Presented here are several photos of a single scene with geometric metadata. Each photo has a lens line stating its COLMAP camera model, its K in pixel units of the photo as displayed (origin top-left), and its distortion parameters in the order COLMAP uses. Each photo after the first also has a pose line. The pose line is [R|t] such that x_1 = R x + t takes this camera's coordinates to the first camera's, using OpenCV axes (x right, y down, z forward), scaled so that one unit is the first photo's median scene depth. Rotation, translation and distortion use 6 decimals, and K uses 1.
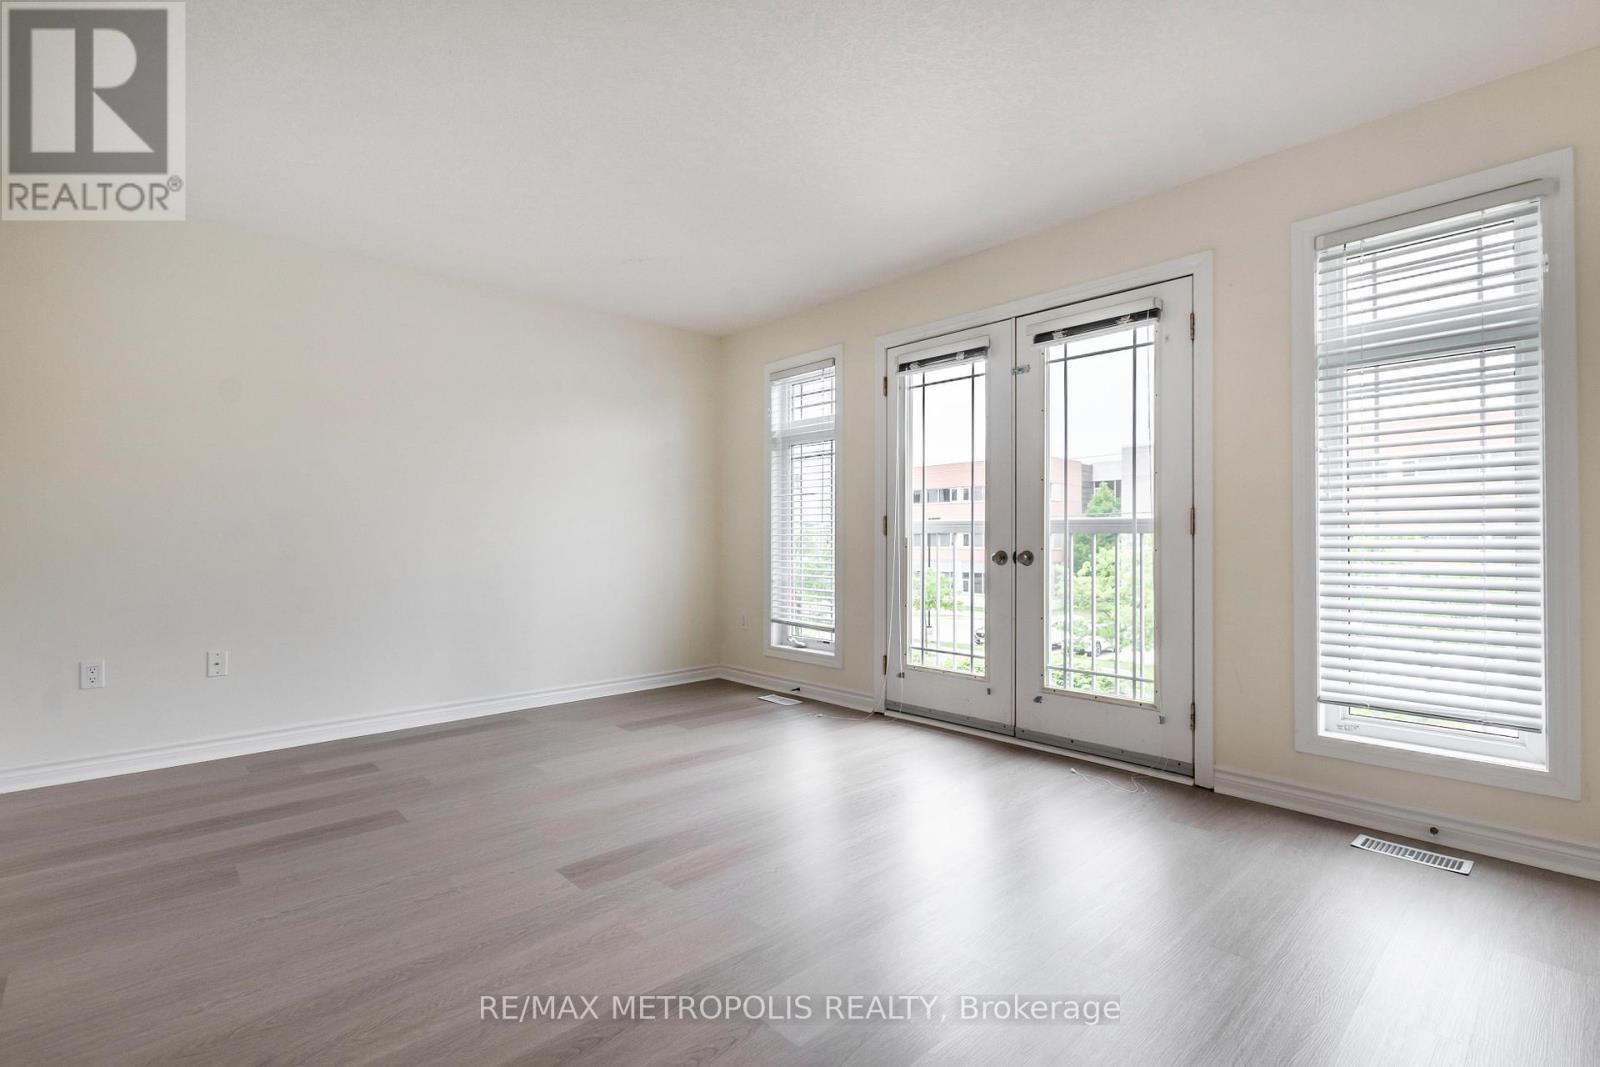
lens RADIAL K [[720.9, 0, 794.8], [0, 720.9, 534.0], [0, 0, 1]] dist [0.007659, -0.001175]
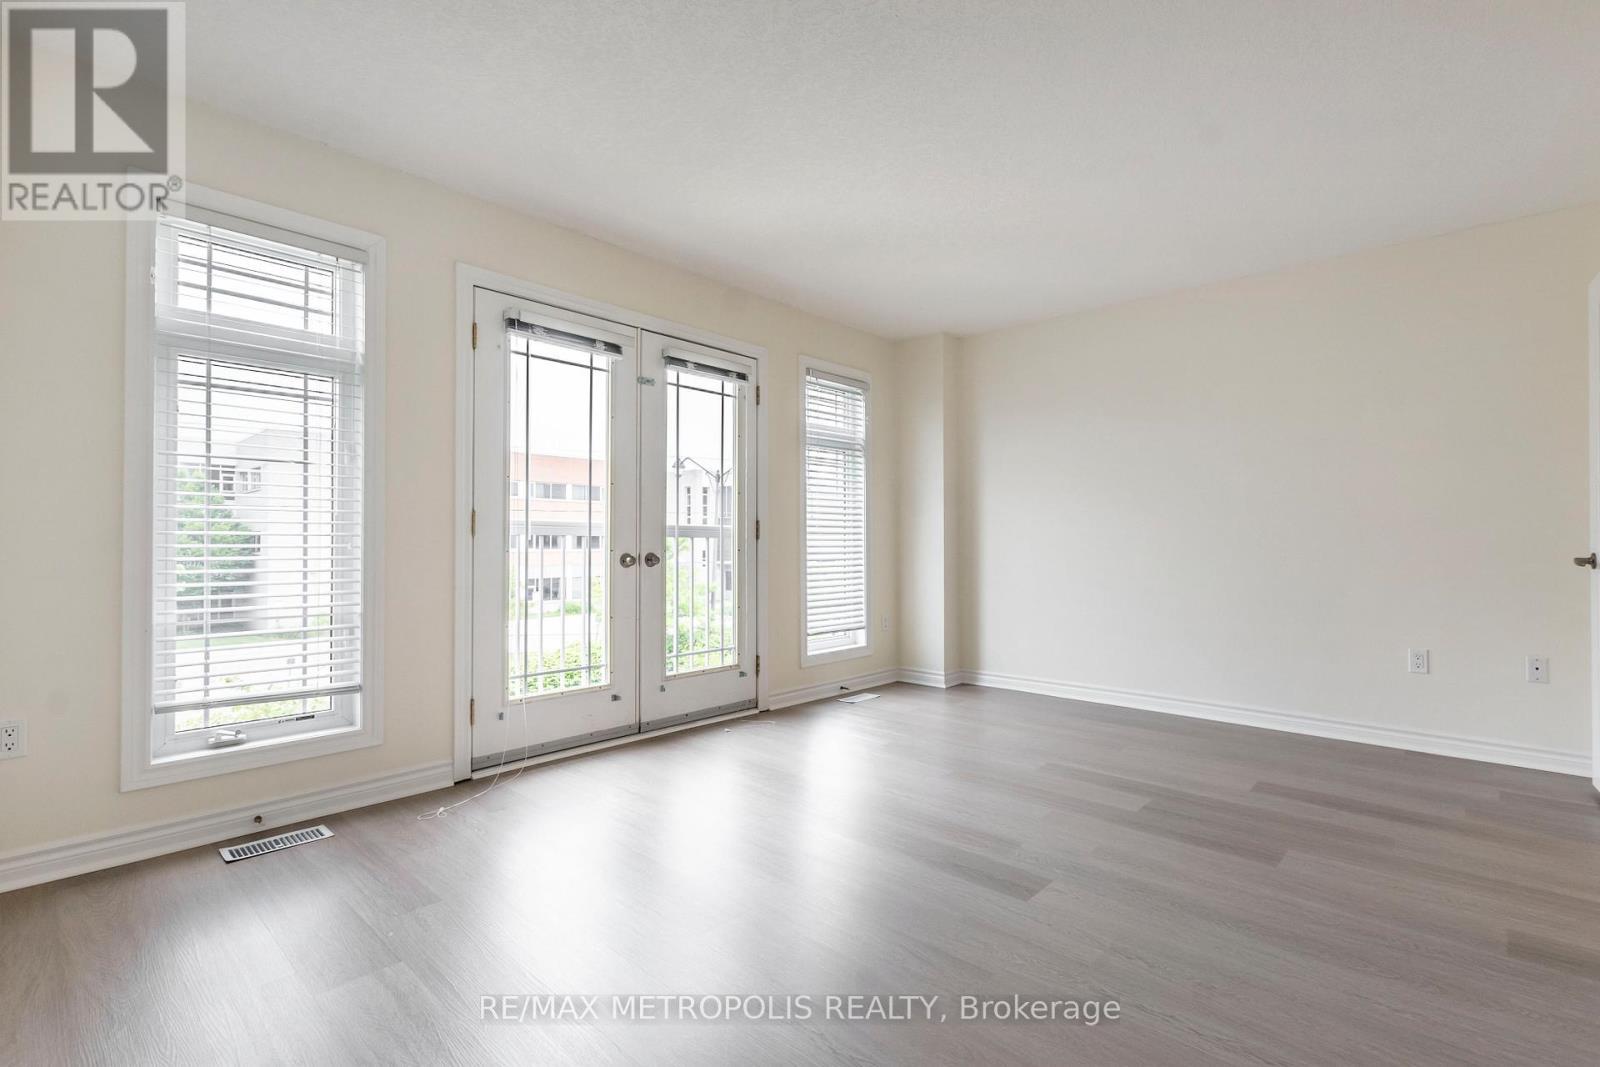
lens RADIAL K [[720.9, 0, 837.3], [0, 720.9, 529.2], [0, 0, 1]] dist [0.007659, -0.001175]
pose [[-0.083449, 0.018221, 0.996345, -0.735195], [-0.009034, 0.999778, -0.019040, 0.005805], [-0.996471, -0.010590, -0.083266, 0.785524]]
